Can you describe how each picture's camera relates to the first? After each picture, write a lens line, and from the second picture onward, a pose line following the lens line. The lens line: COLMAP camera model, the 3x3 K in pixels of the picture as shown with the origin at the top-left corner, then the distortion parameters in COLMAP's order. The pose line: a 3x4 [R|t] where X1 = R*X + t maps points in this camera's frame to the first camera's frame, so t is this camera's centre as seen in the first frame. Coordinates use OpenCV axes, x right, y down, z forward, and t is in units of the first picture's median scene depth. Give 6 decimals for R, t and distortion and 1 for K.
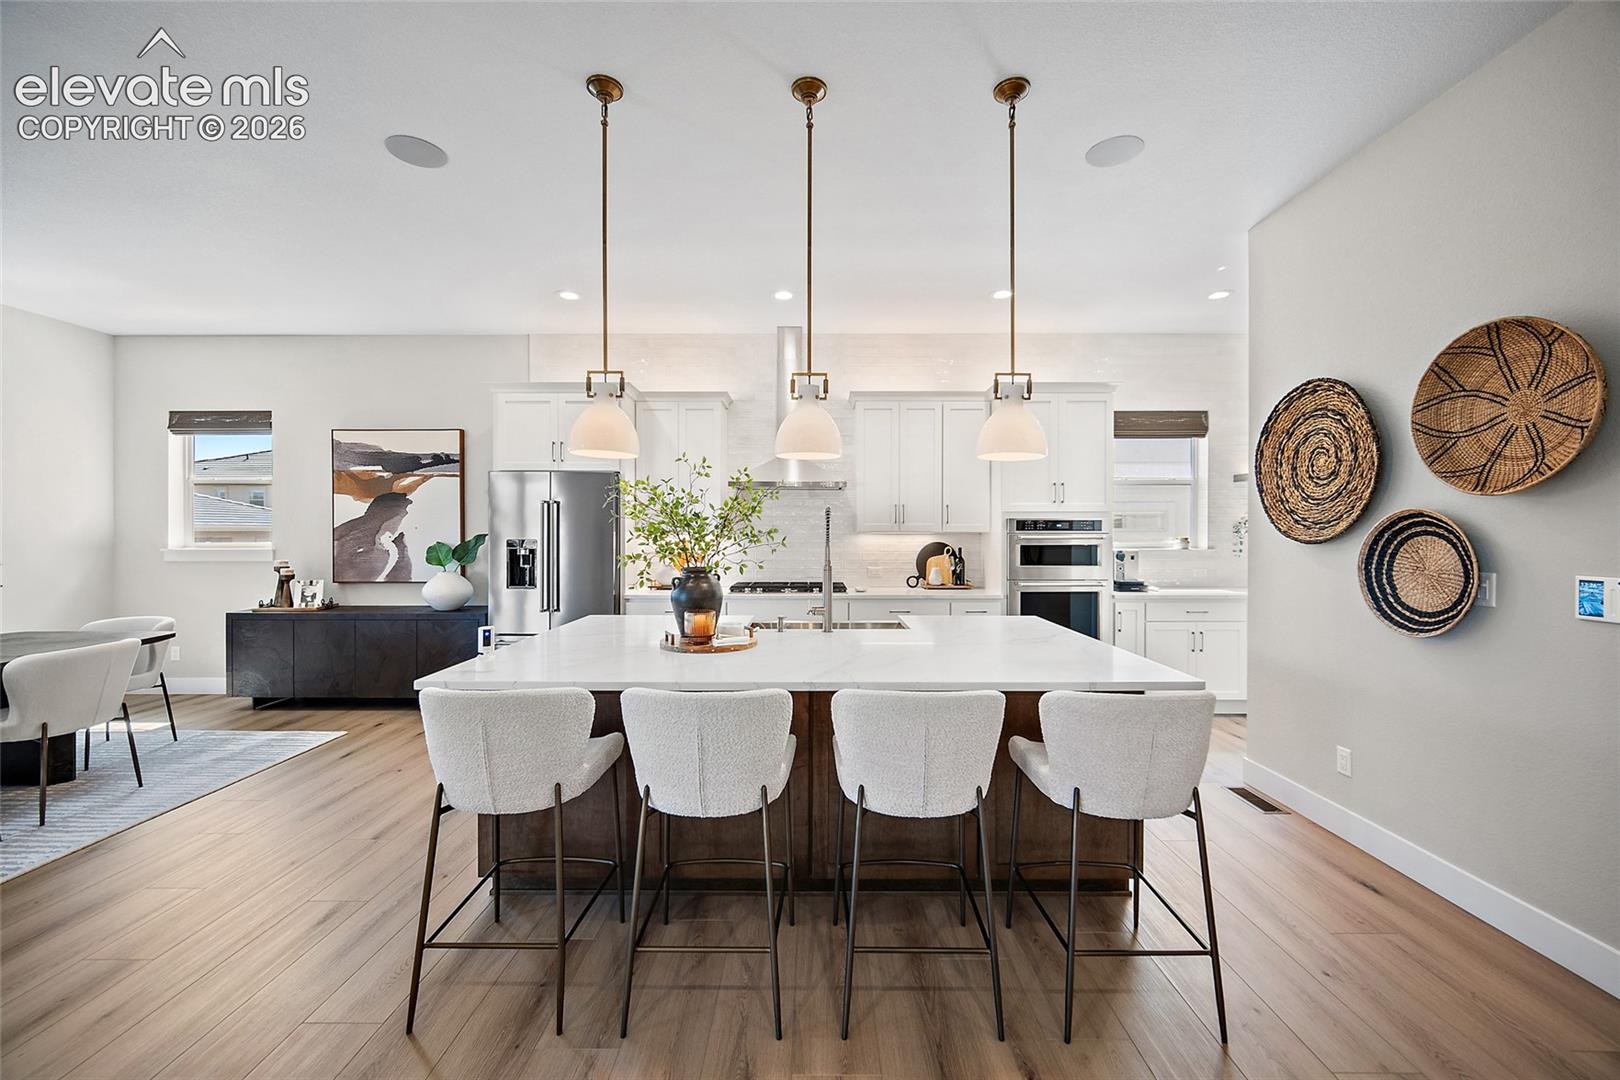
lens RADIAL K [[634.3, 0, 813.4], [0, 634.3, 534.7], [0, 0, 1]] dist [-0.001755, 0.000227]
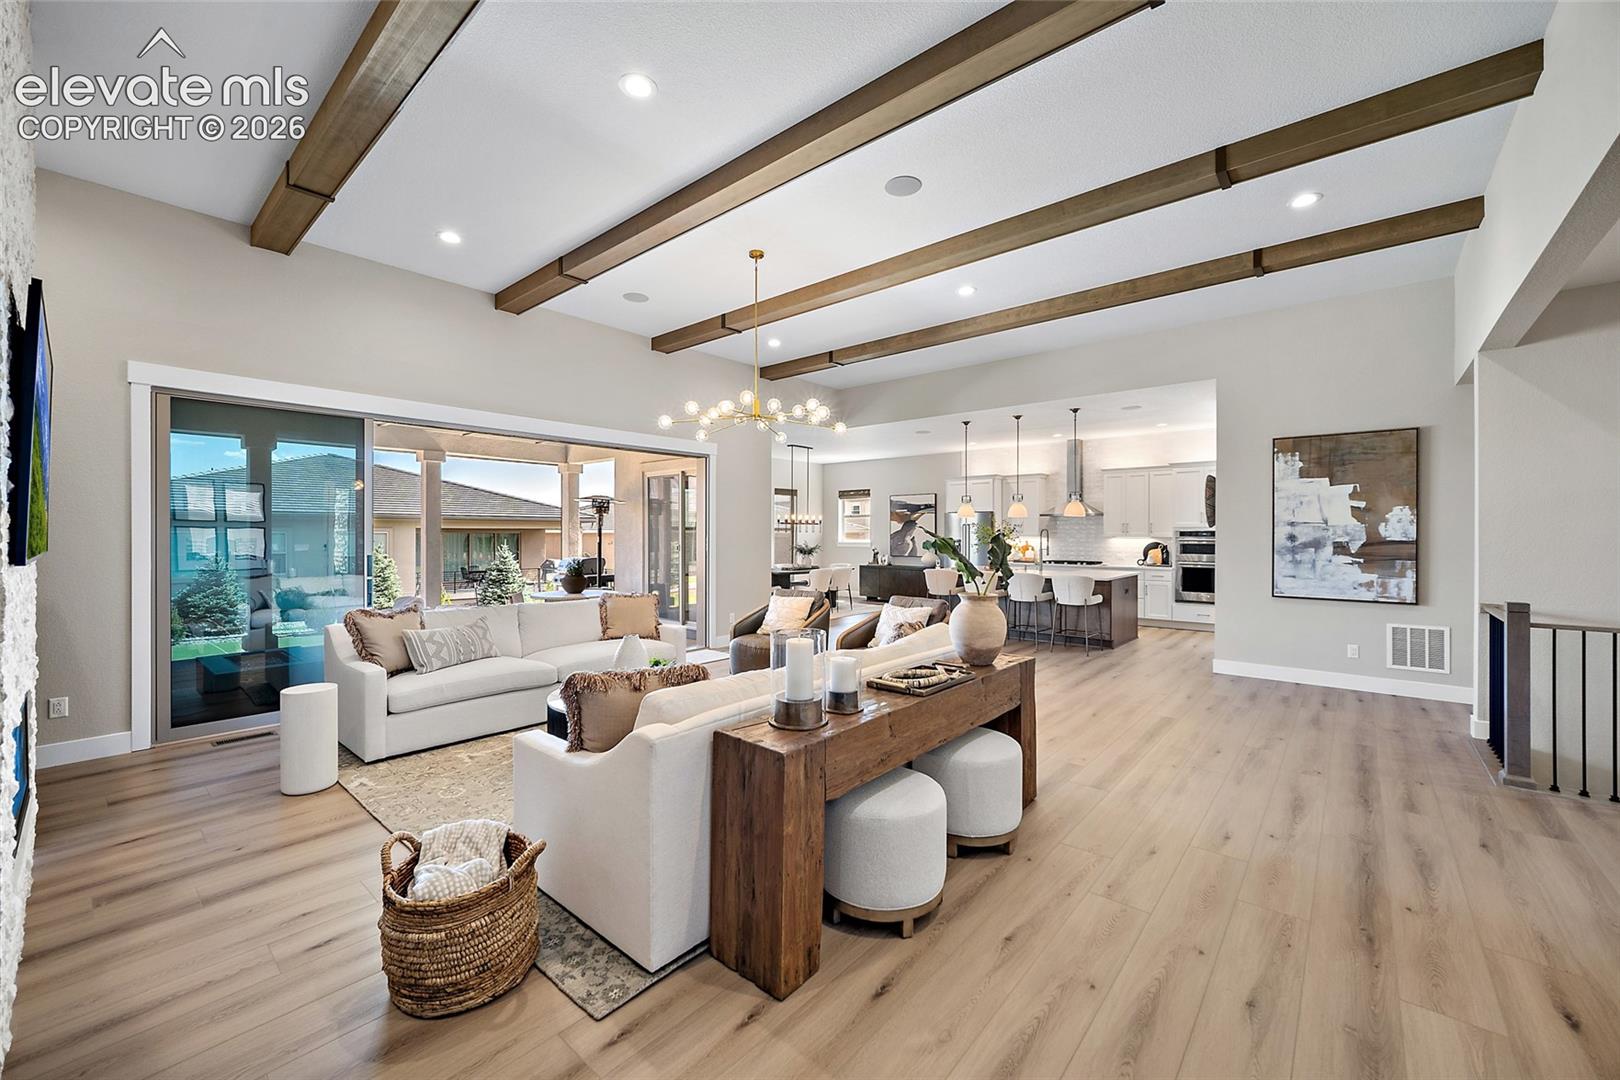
lens RADIAL K [[634.3, 0, 813.4], [0, 634.3, 534.7], [0, 0, 1]] dist [-0.001755, 0.000227]
pose [[0.762925, 0.001788, -0.646485, 0.661452], [-0.003607, 0.999992, -0.001491, -0.004347], [0.646477, 0.003469, 0.762926, -1.158668]]
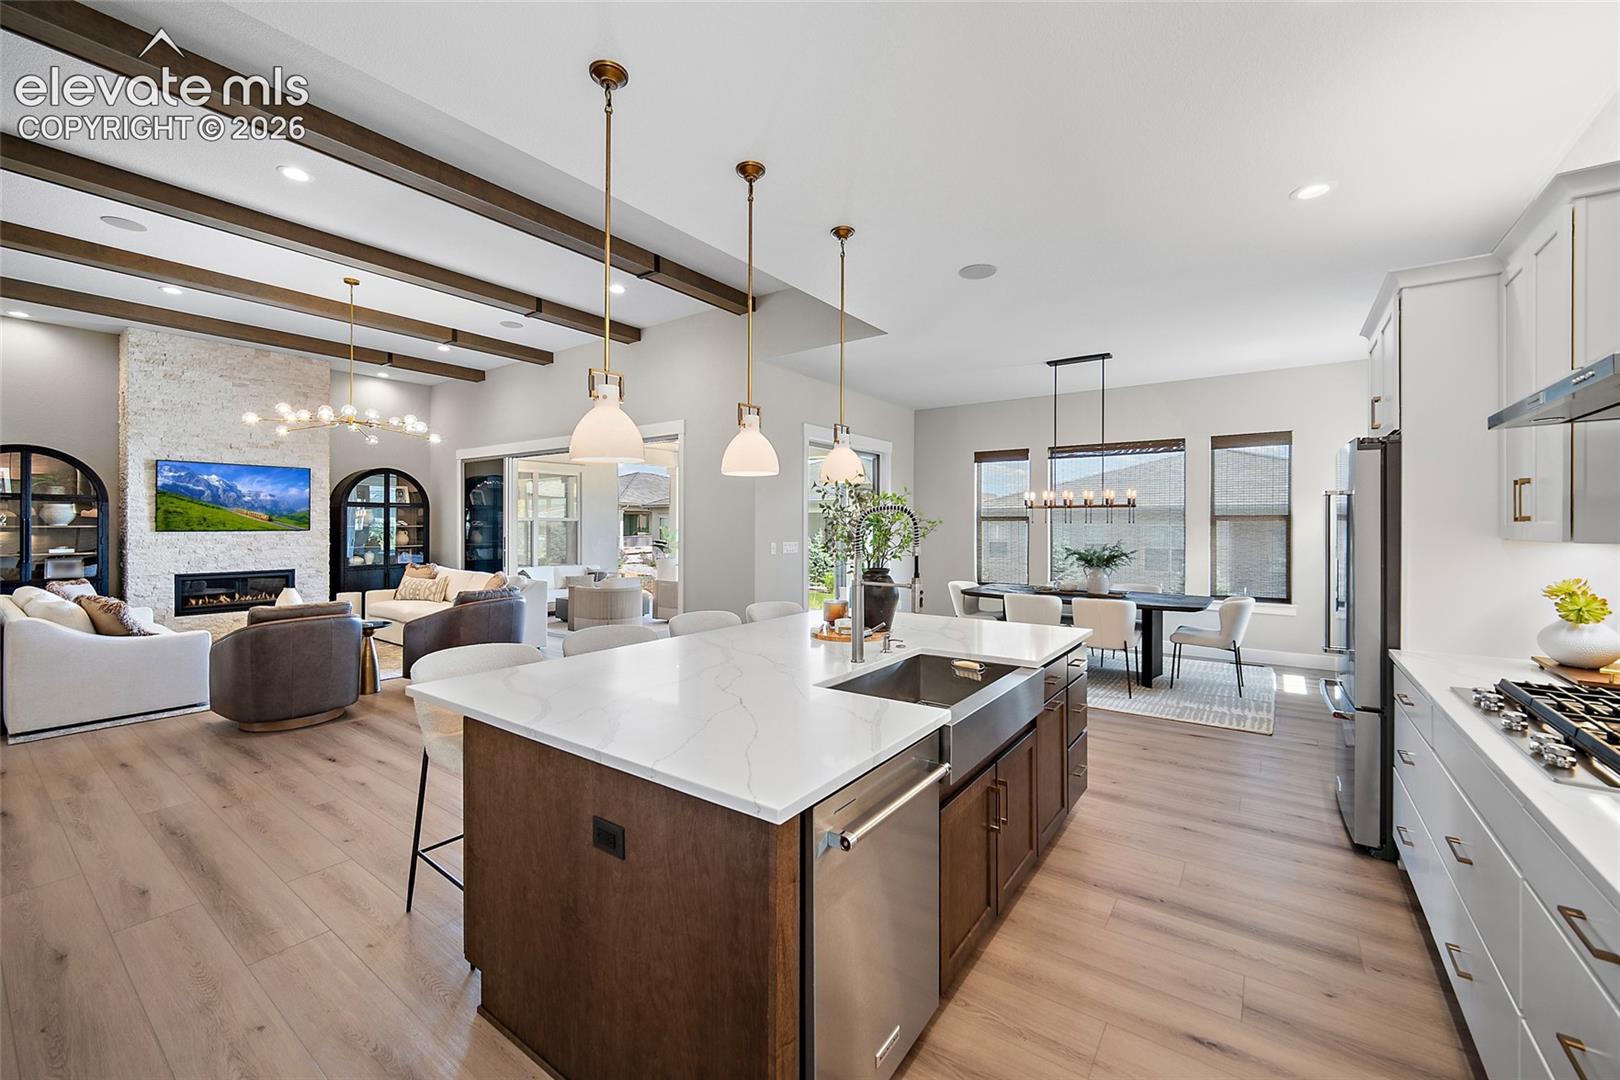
lens RADIAL K [[639.0, 0, 814.8], [0, 639.0, 523.8], [0, 0, 1]] dist [-0.001931, 0.000286]
pose [[-0.577201, -0.002260, -0.816599, 0.416473], [-0.006041, 0.999981, 0.001502, -0.014300], [0.816579, 0.005800, -0.577204, 0.821011]]
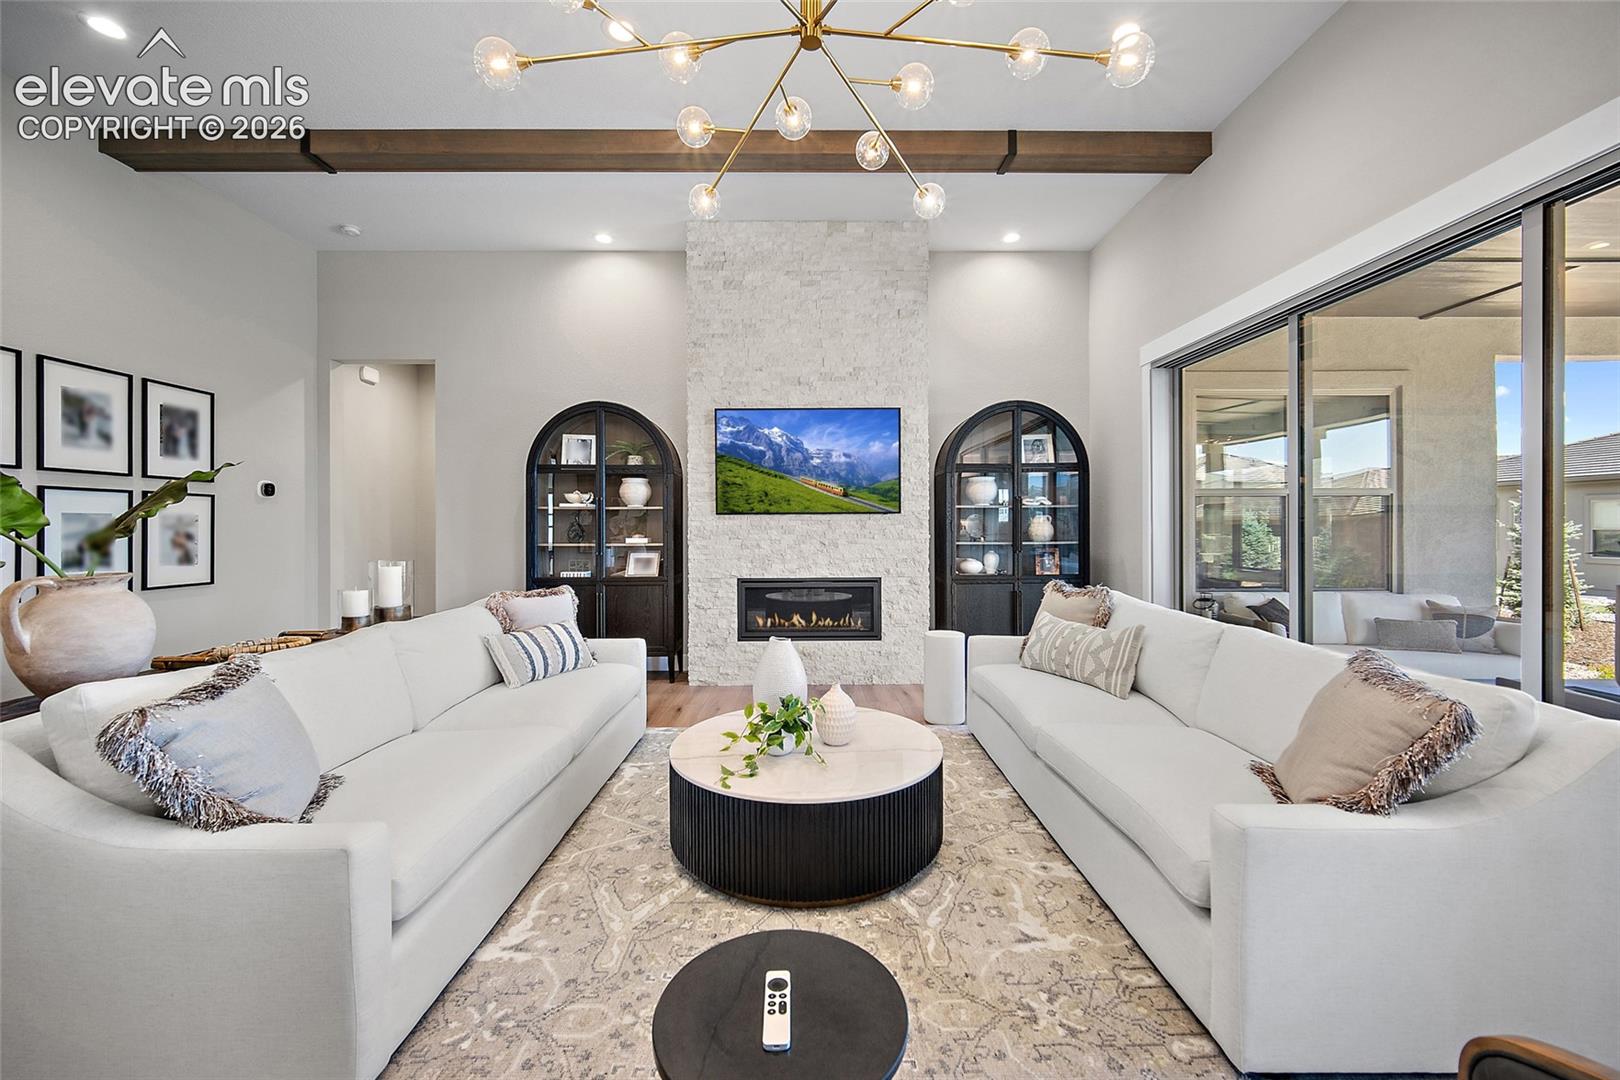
lens RADIAL K [[647.3, 0, 813.1], [0, 647.3, 526.4], [0, 0, 1]] dist [-0.000540, -0.000114]
pose [[-0.999835, 0.004160, -0.017690, -0.021181], [0.004024, 0.999962, 0.007704, 0.024691], [0.017721, 0.007631, -0.999814, -0.201351]]
